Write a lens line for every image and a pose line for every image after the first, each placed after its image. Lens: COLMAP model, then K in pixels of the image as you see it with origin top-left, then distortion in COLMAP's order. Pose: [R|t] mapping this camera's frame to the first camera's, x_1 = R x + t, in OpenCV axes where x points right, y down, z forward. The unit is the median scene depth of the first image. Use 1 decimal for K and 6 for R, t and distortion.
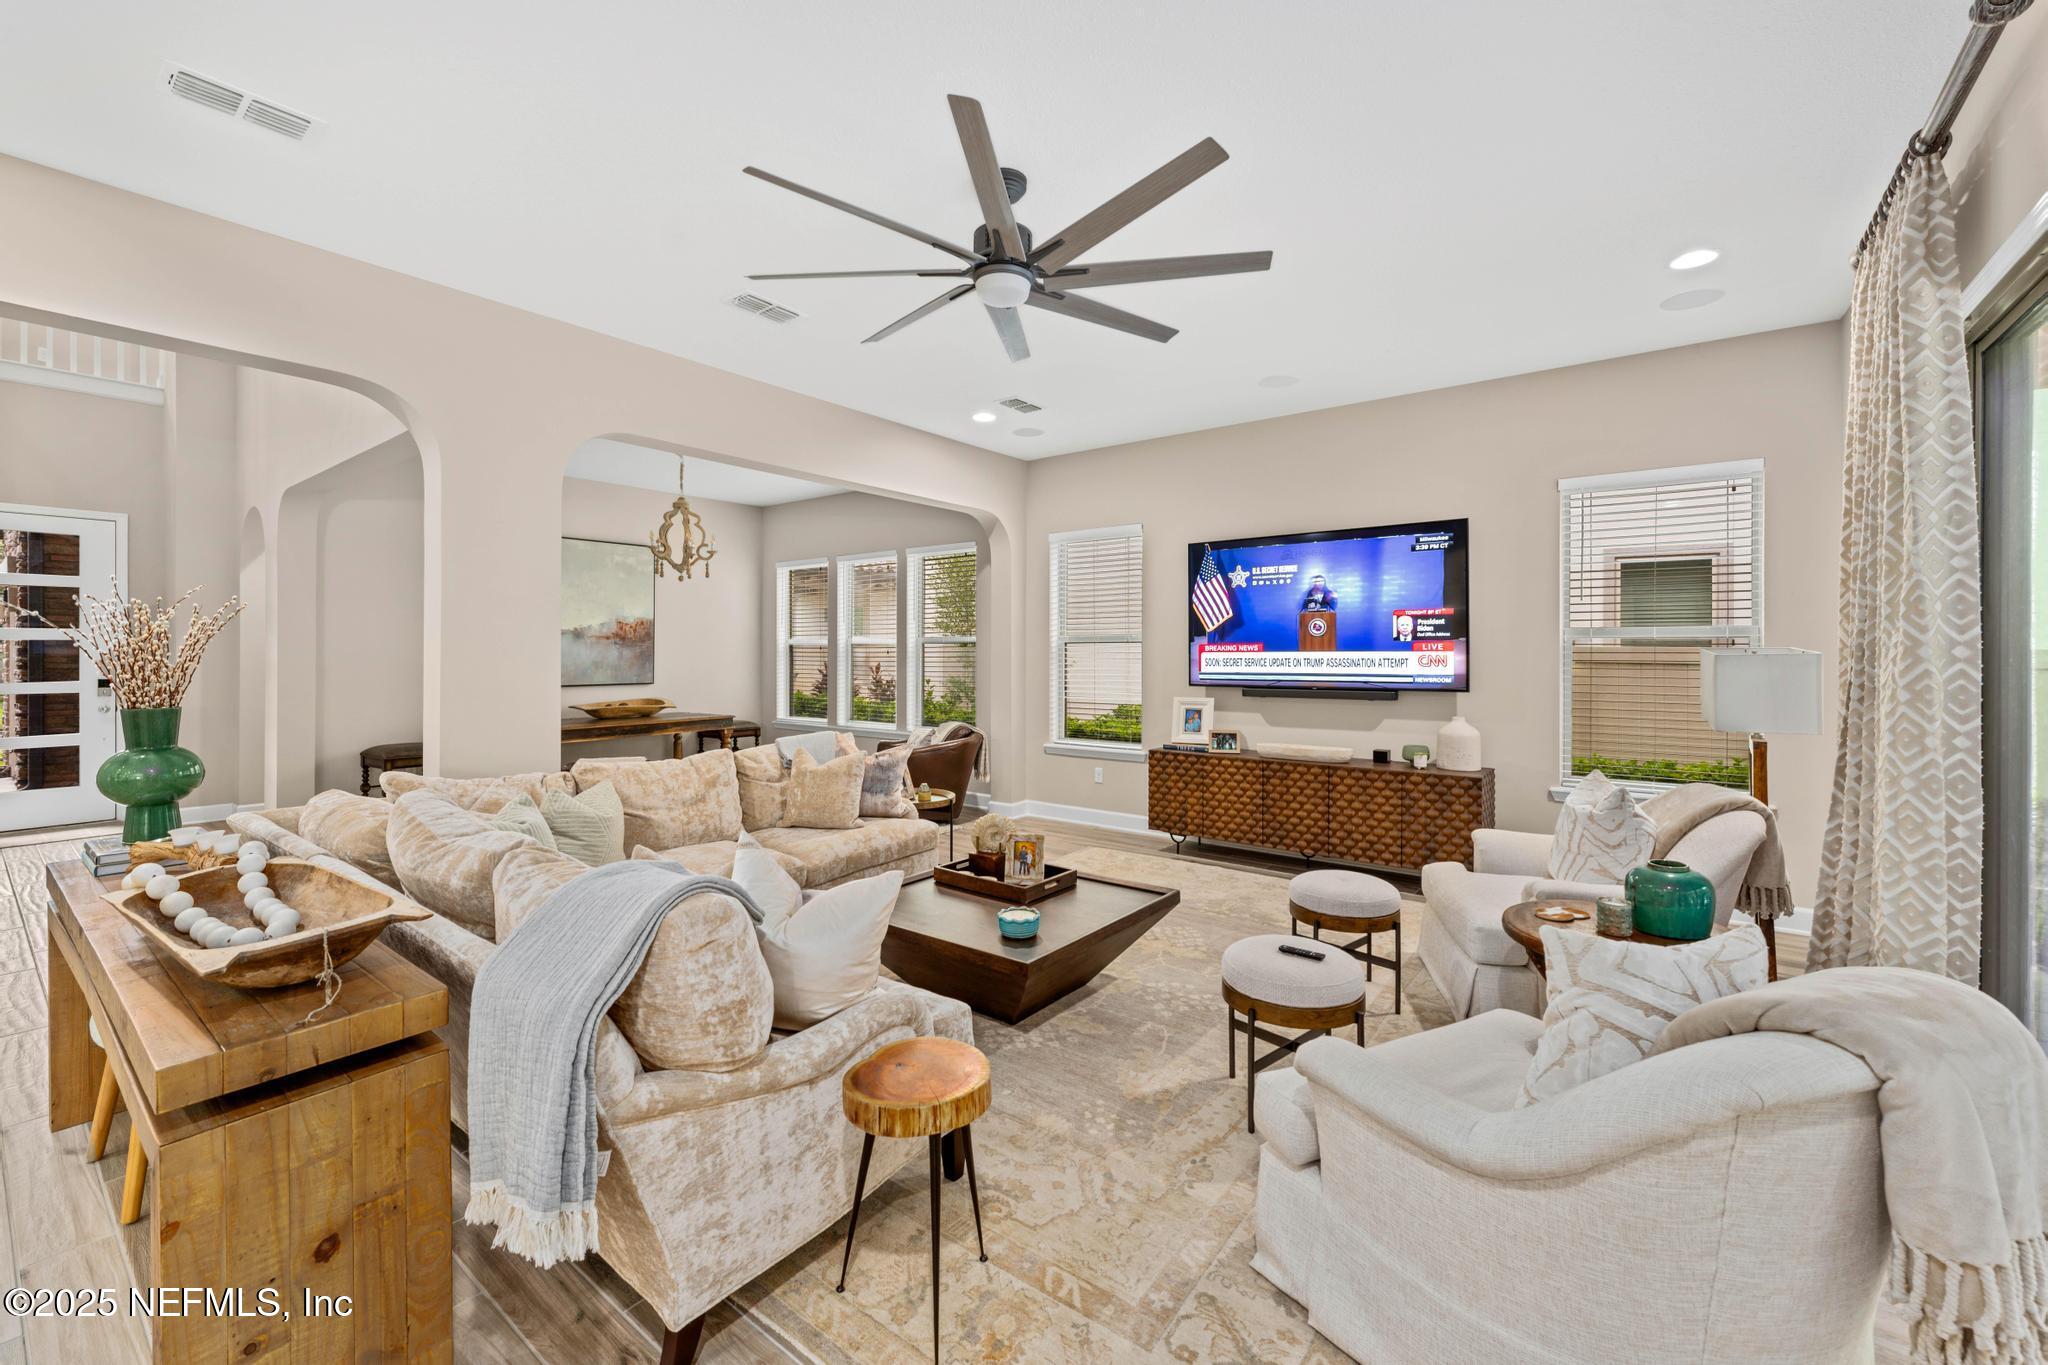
lens RADIAL K [[832.8, 0, 1026.3], [0, 832.8, 652.8], [0, 0, 1]] dist [0.001135, 0.000011]
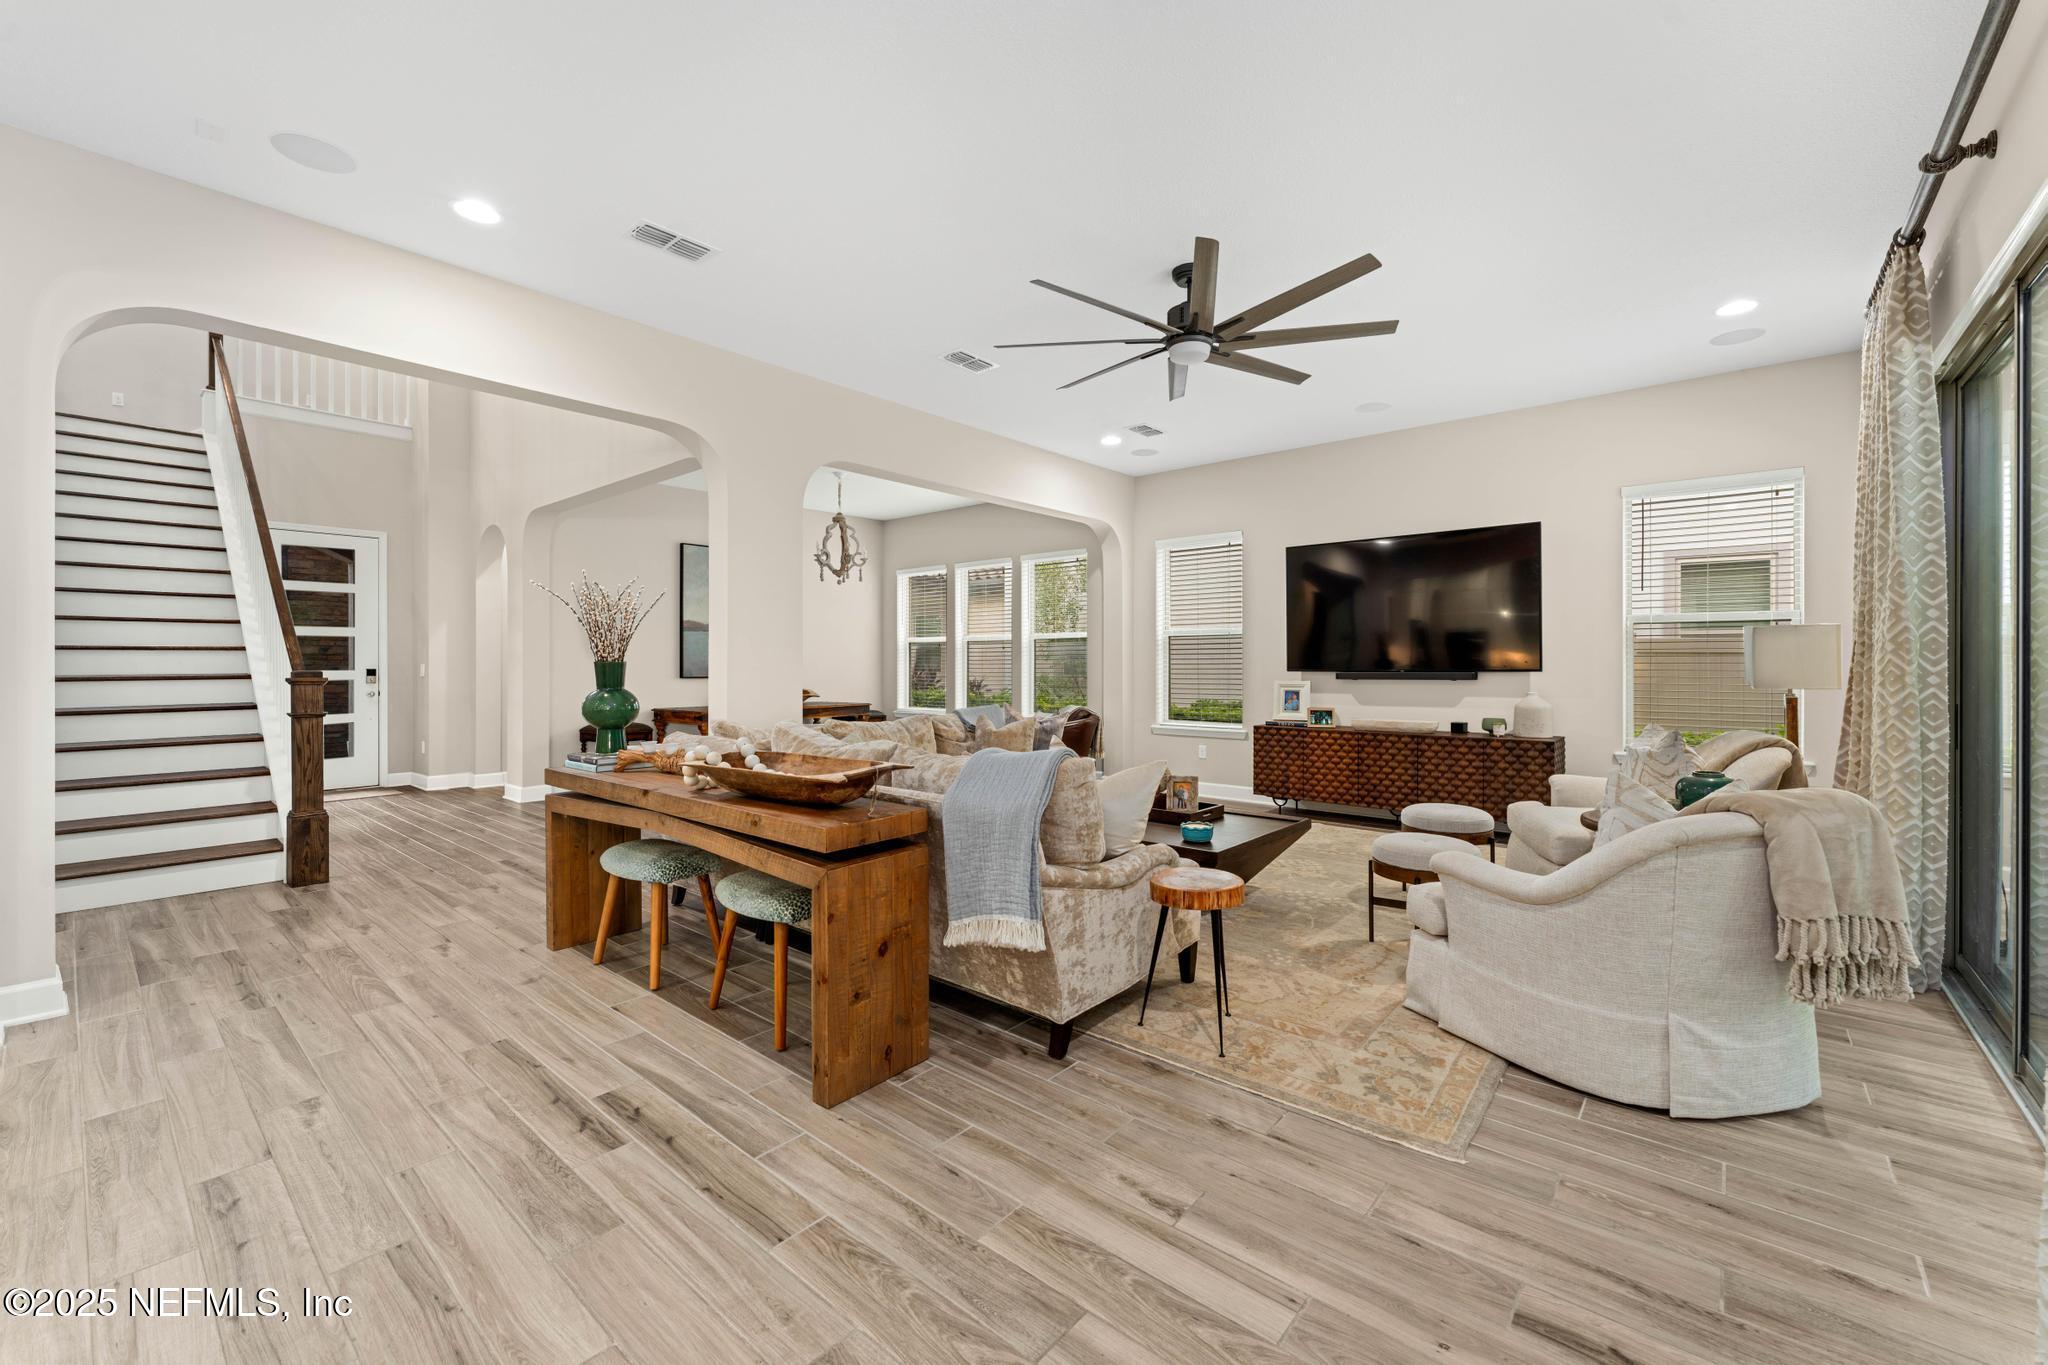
lens RADIAL K [[827.2, 0, 1025.0], [0, 827.2, 664.7], [0, 0, 1]] dist [0.001375, 0.000658]
pose [[0.998565, -0.002330, -0.053500, -0.233603], [0.002361, 0.999997, 0.000521, 0.065500], [0.053499, -0.000646, 0.998568, -0.353701]]
